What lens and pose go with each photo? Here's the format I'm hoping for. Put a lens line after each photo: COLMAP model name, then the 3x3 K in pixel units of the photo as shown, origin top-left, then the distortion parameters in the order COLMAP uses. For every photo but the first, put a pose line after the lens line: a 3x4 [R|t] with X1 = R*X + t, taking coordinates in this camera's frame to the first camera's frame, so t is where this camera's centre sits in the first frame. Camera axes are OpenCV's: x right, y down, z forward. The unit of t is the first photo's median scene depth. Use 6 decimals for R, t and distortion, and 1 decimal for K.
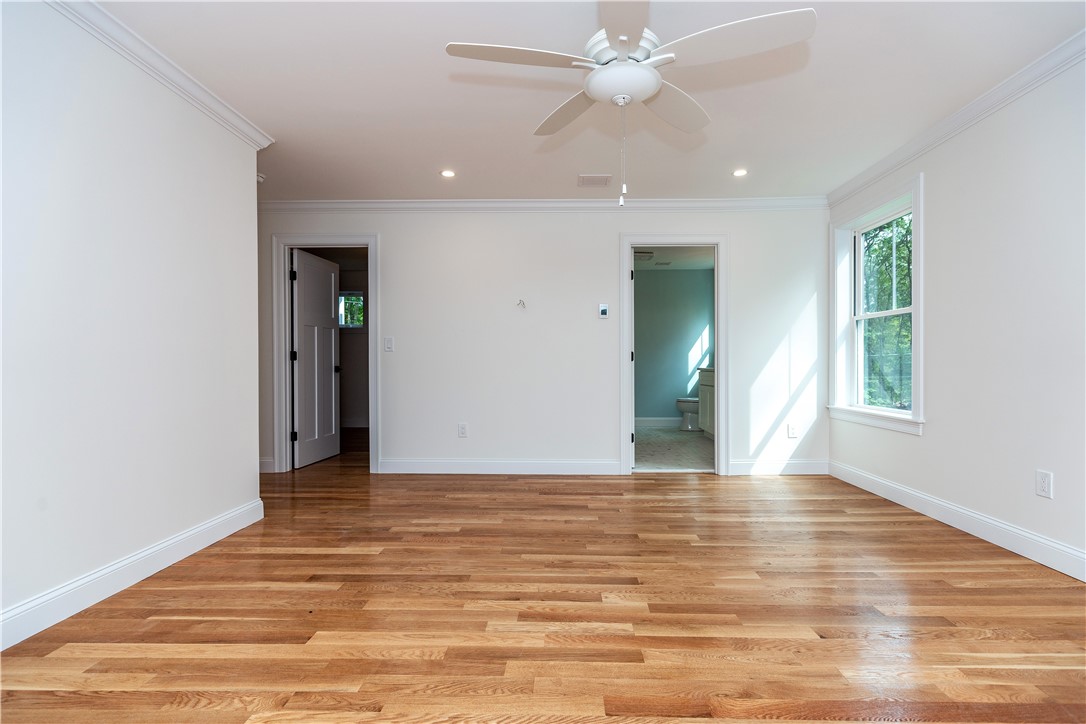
lens RADIAL K [[510.9, 0, 544.3], [0, 510.9, 362.7], [0, 0, 1]] dist [0.002391, -0.000369]
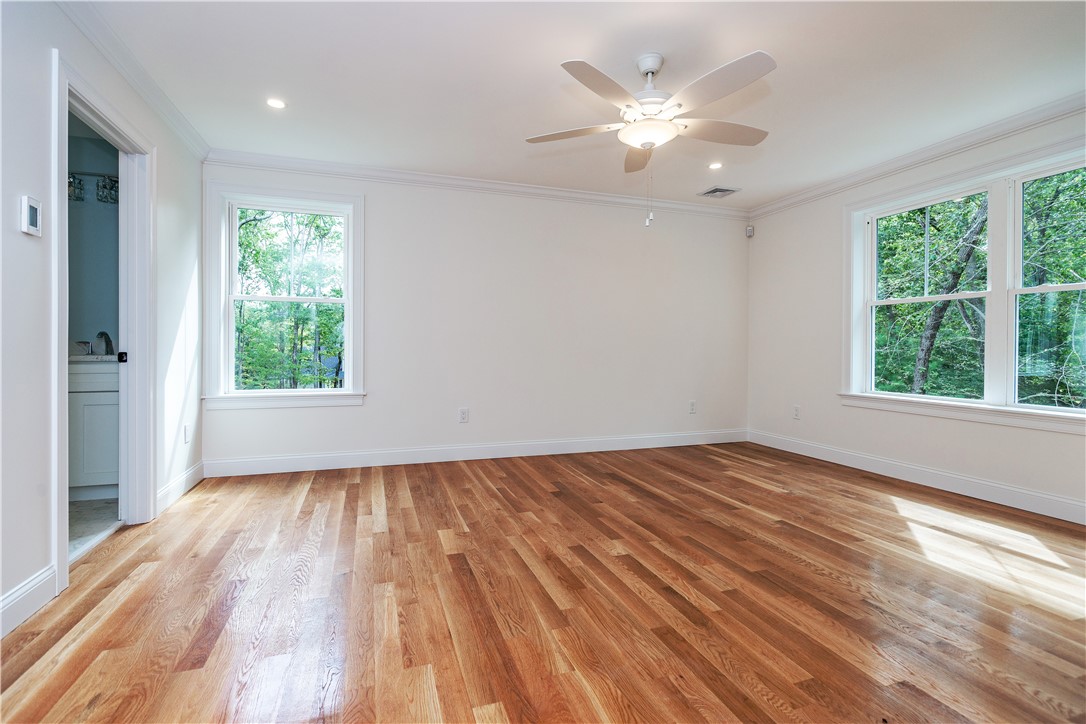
lens RADIAL K [[510.9, 0, 547.6], [0, 510.9, 355.3], [0, 0, 1]] dist [0.002391, -0.000369]
pose [[-0.393177, -0.012483, 0.919378, -0.861129], [-0.008179, 0.999916, 0.010079, 0.010302], [-0.919426, -0.003557, -0.393246, 1.609856]]
